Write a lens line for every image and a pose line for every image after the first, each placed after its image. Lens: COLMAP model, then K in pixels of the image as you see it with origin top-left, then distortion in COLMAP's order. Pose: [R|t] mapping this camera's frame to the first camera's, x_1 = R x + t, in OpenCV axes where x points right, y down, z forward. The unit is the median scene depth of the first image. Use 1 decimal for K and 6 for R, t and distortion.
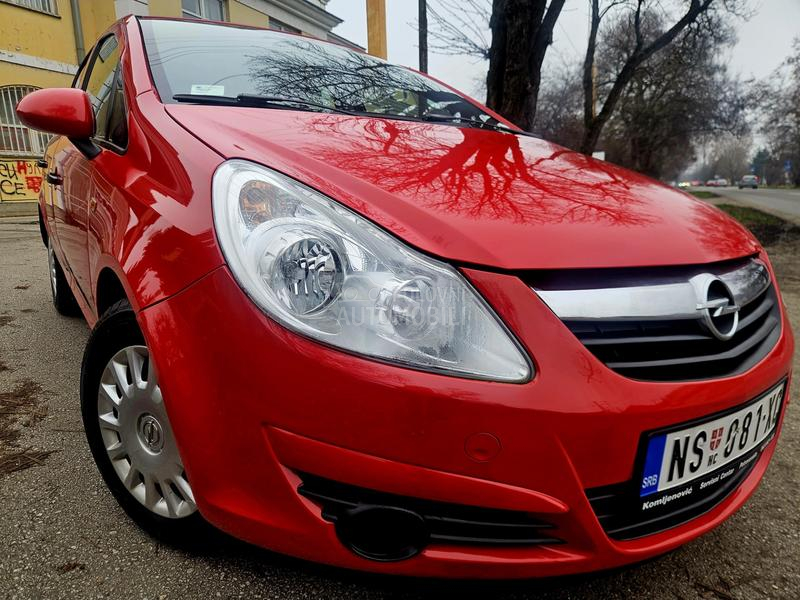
lens RADIAL K [[533.0, 0, 402.9], [0, 533.0, 303.9], [0, 0, 1]] dist [0.047572, -0.048904]
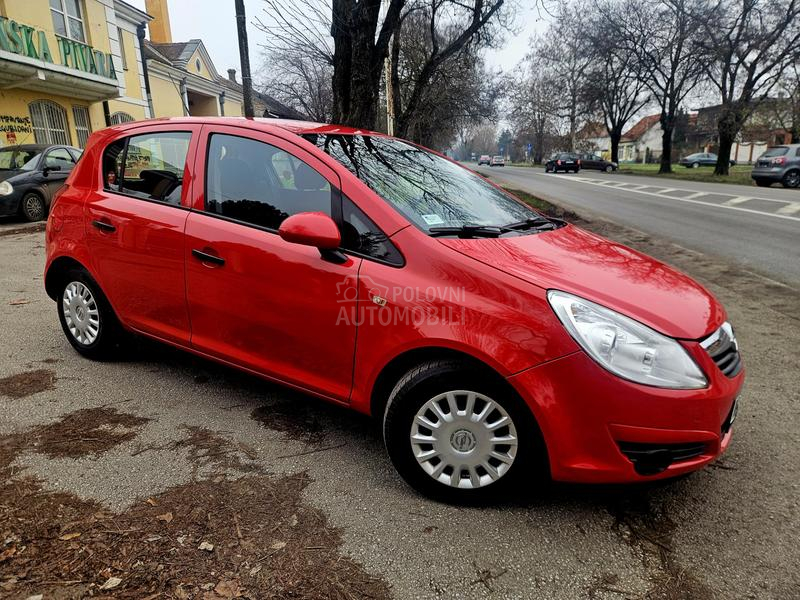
lens RADIAL K [[521.9, 0, 399.8], [0, 521.9, 303.2], [0, 0, 1]] dist [0.058552, -0.050993]
pose [[0.929909, -0.089727, 0.356676, -0.140955], [0.072761, 0.995499, 0.060733, -0.035636], [-0.360520, -0.030524, 0.932252, -0.052262]]
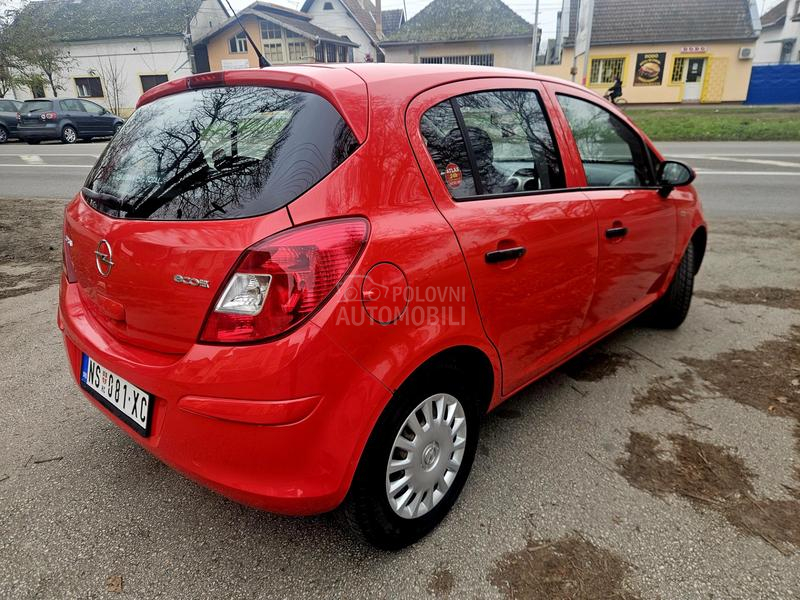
lens RADIAL K [[528.6, 0, 375.0], [0, 528.6, 296.5], [0, 0, 1]] dist [0.052154, -0.041965]
pose [[-0.167690, -0.325897, 0.930414, -0.340839], [0.235839, 0.903113, 0.358840, -0.131052], [-0.957215, 0.279602, -0.074584, 0.333632]]
